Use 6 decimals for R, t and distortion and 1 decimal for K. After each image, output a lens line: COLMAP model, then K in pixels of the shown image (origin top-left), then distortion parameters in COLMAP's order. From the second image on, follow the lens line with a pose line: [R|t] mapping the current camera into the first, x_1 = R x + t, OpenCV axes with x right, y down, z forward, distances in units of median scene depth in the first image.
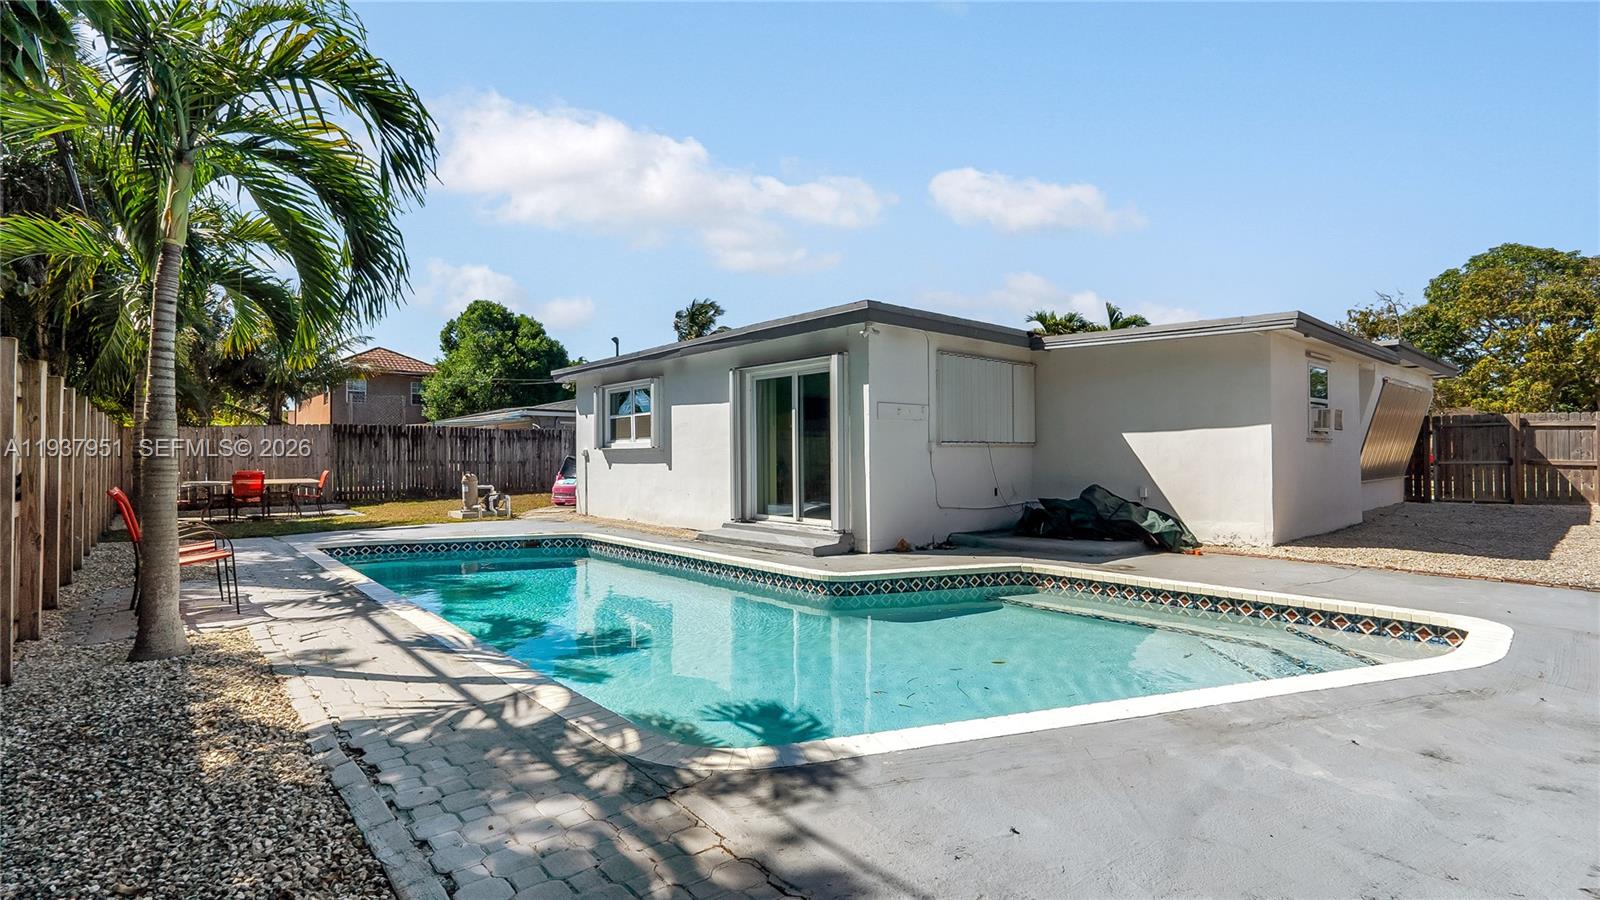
lens RADIAL K [[742.3, 0, 801.4], [0, 742.3, 453.5], [0, 0, 1]] dist [-0.012715, 0.002119]
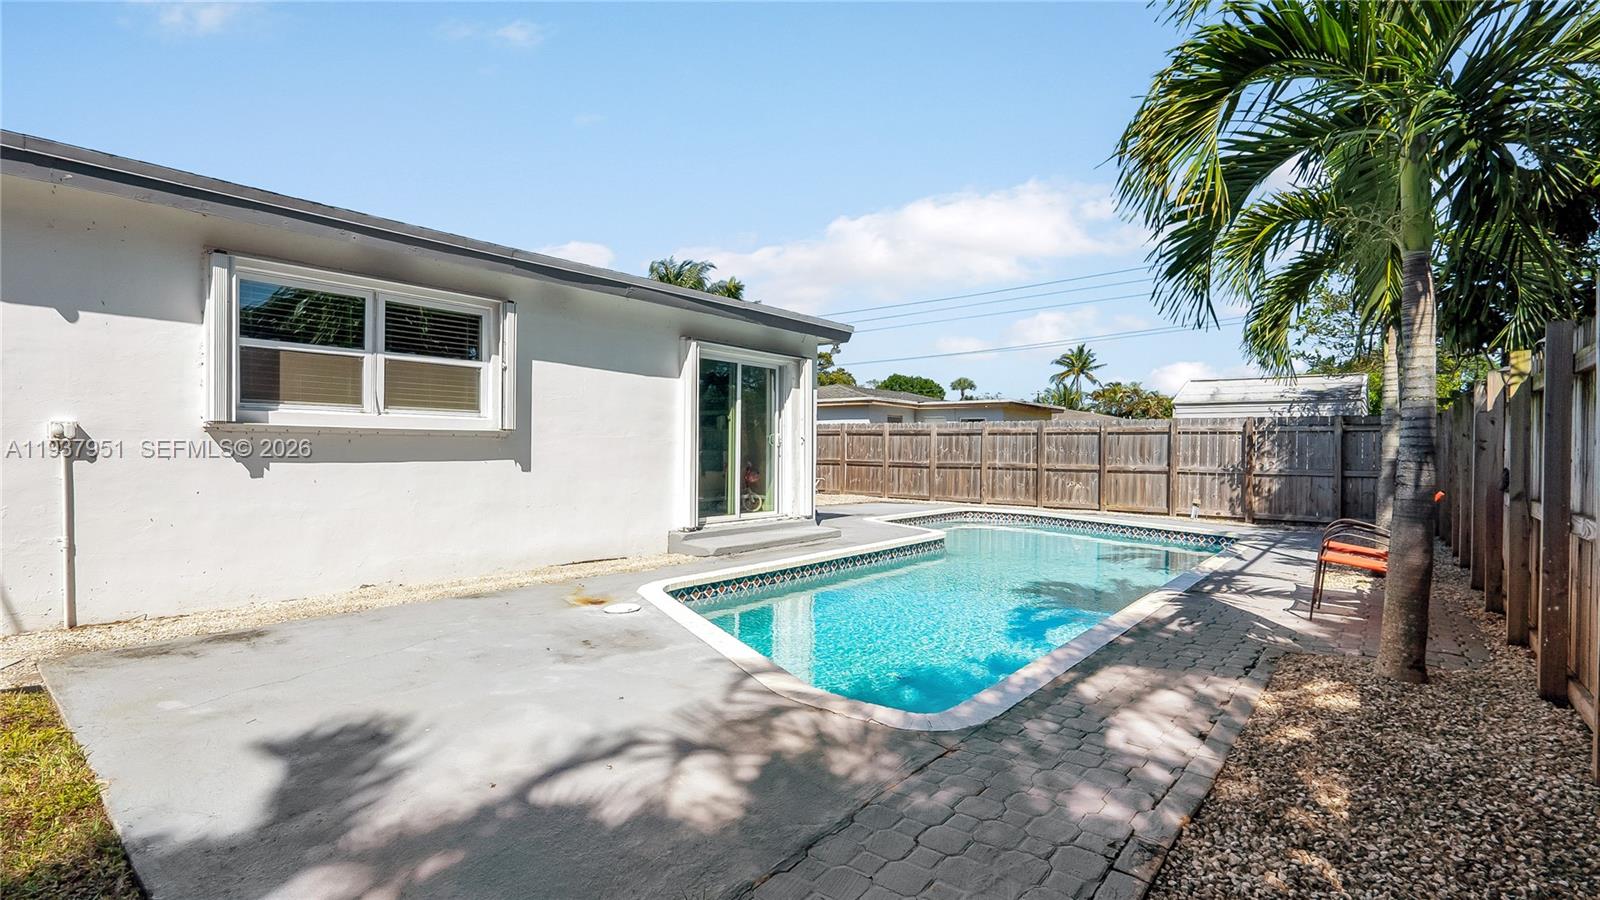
lens RADIAL K [[742.3, 0, 800.9], [0, 742.3, 450.4], [0, 0, 1]] dist [-0.012715, 0.002119]
pose [[-0.176141, 0.003751, 0.984358, -0.907386], [-0.007072, 0.999962, -0.005076, 0.008878], [-0.984340, -0.007855, -0.176107, 1.041998]]
